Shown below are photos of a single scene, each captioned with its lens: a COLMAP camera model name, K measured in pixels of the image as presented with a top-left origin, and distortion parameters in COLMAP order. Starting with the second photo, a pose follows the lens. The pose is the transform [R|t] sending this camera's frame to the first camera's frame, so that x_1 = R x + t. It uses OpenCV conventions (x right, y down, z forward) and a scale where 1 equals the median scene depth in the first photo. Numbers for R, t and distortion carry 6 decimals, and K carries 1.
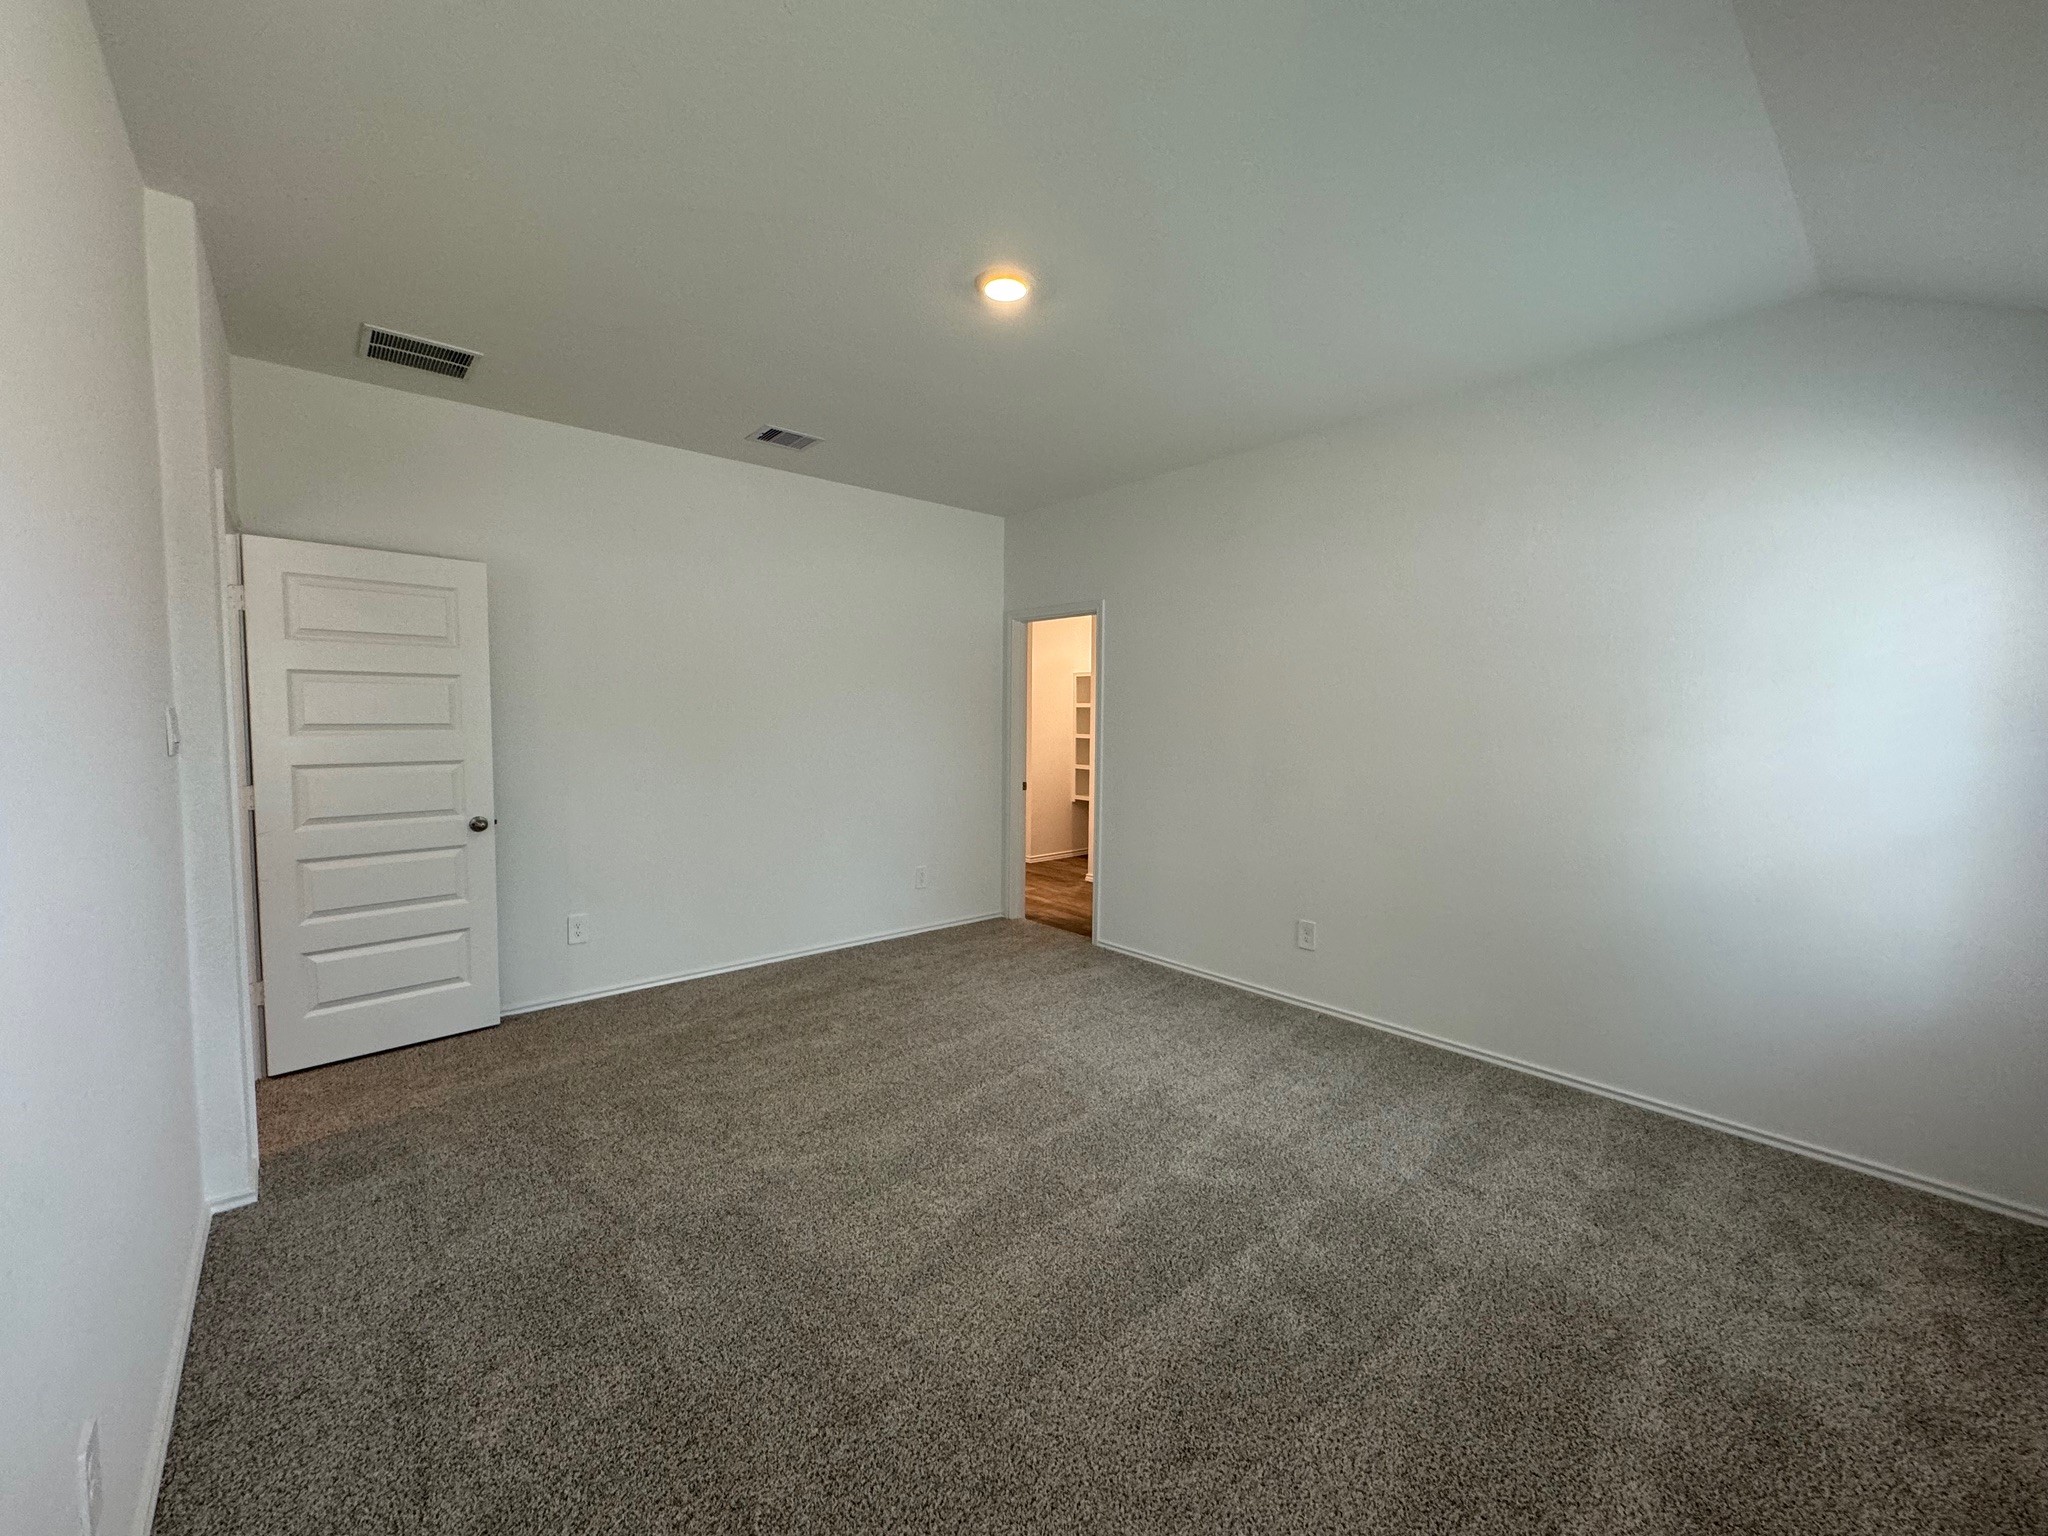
lens RADIAL K [[823.2, 0, 1033.0], [0, 823.2, 763.5], [0, 0, 1]] dist [-0.000762, 0.000339]
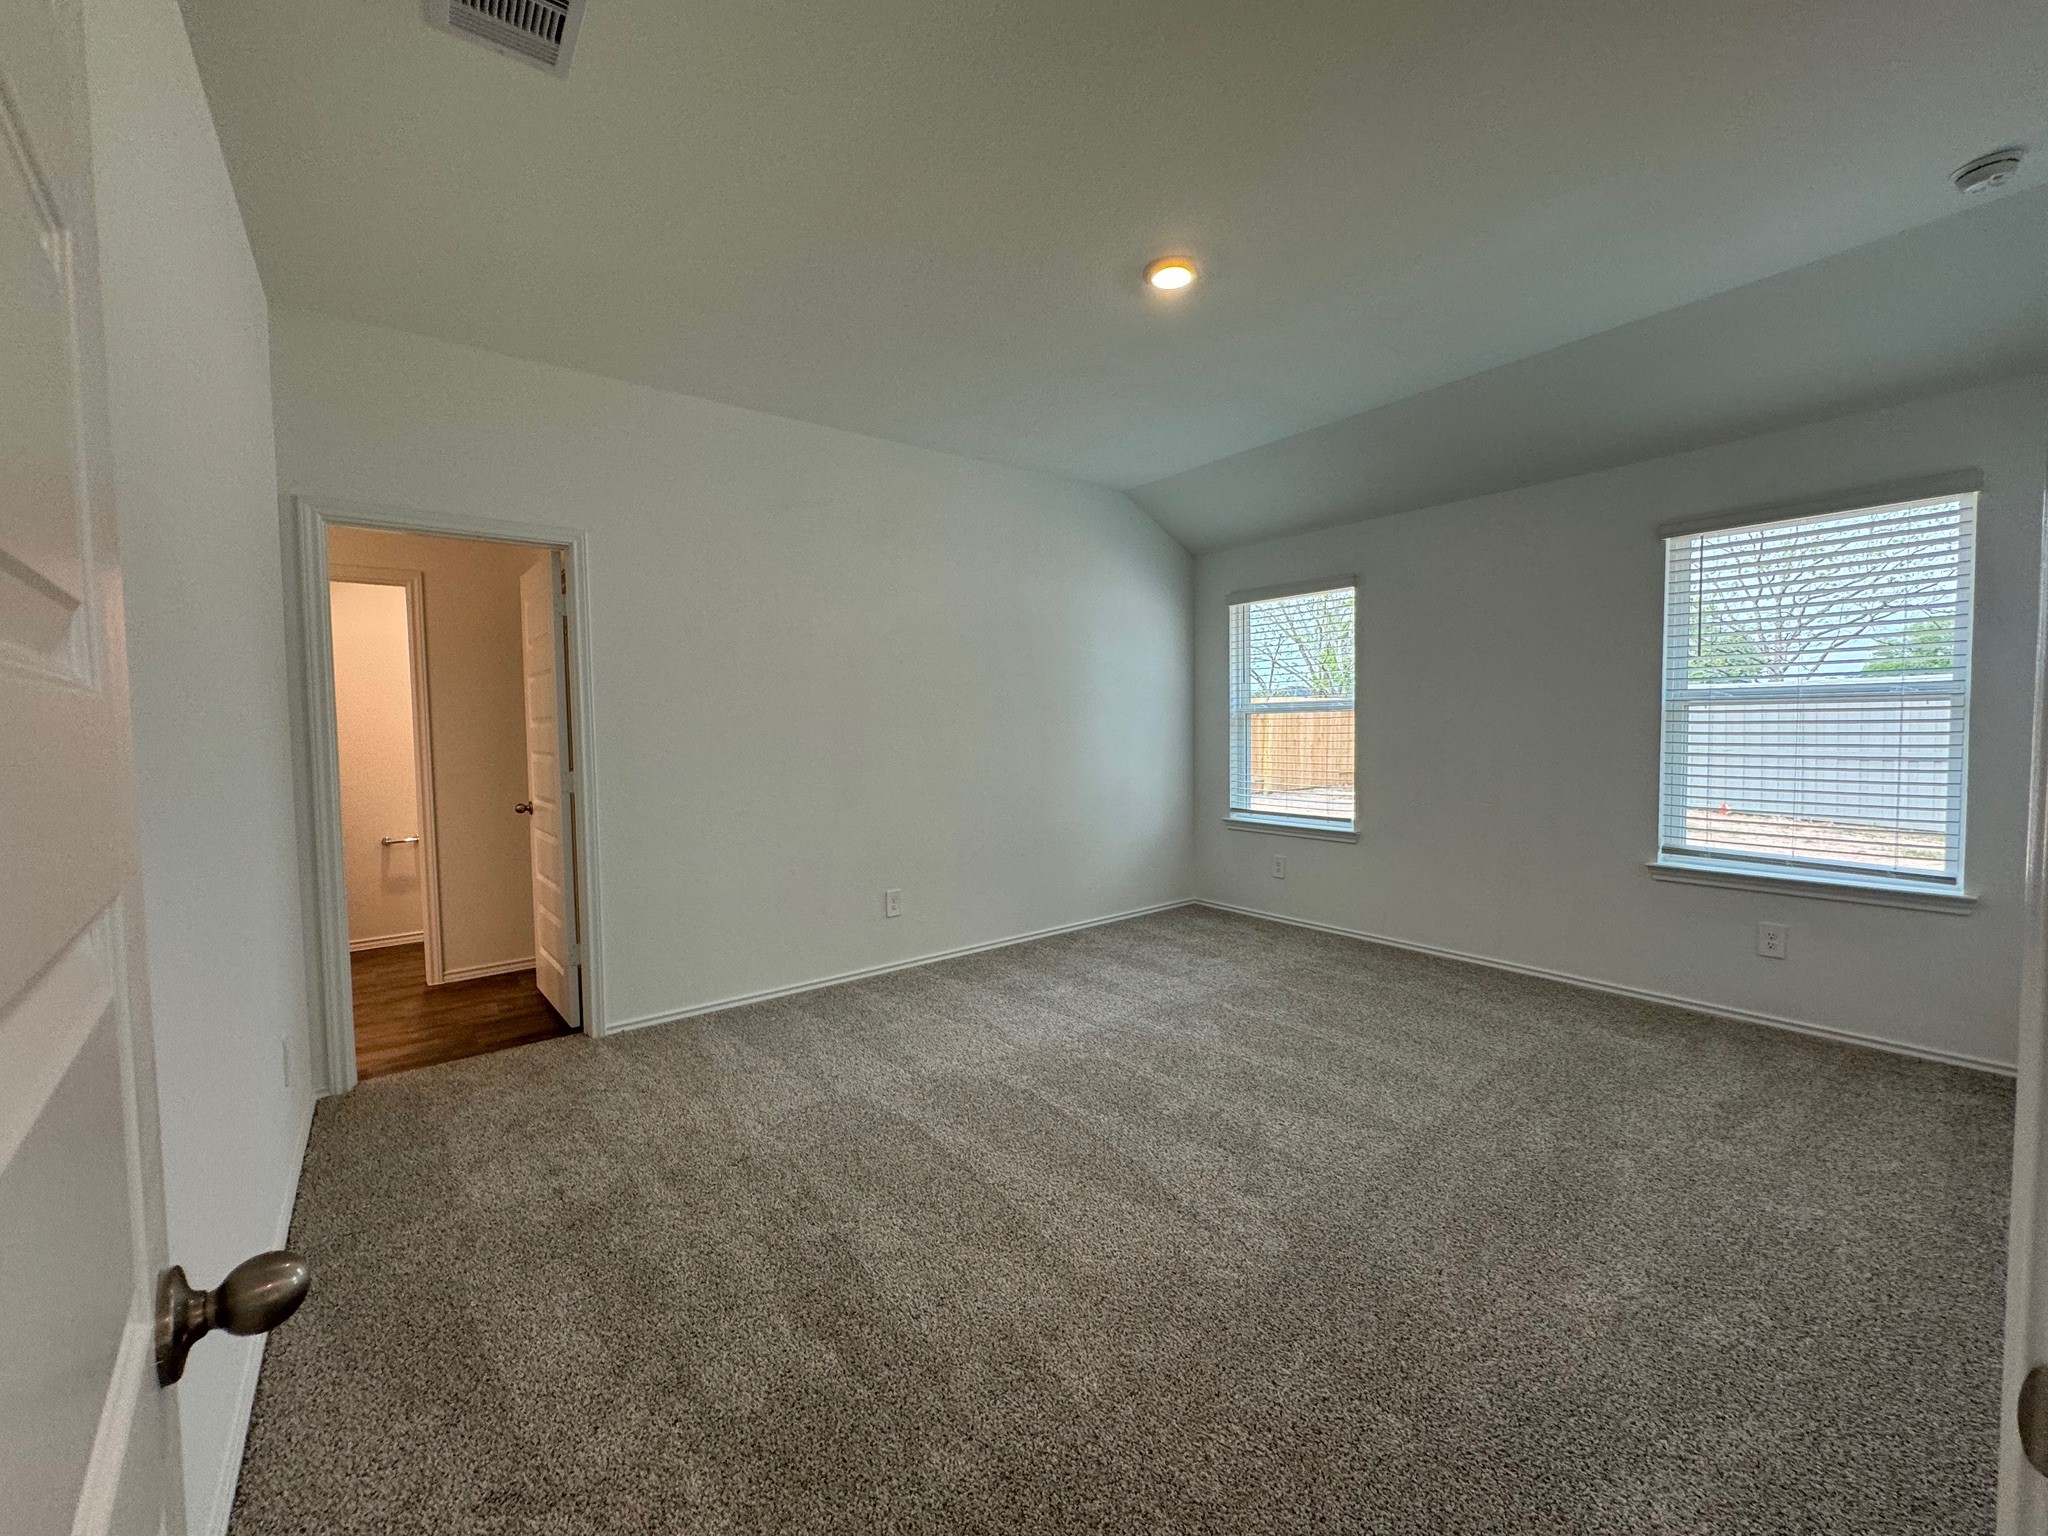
lens RADIAL K [[823.2, 0, 1033.0], [0, 823.2, 763.5], [0, 0, 1]] dist [-0.000762, 0.000339]
pose [[0.063086, -0.062630, 0.996041, -0.880498], [0.076100, 0.995425, 0.057771, -0.025590], [-0.995102, 0.072154, 0.067564, 0.903831]]
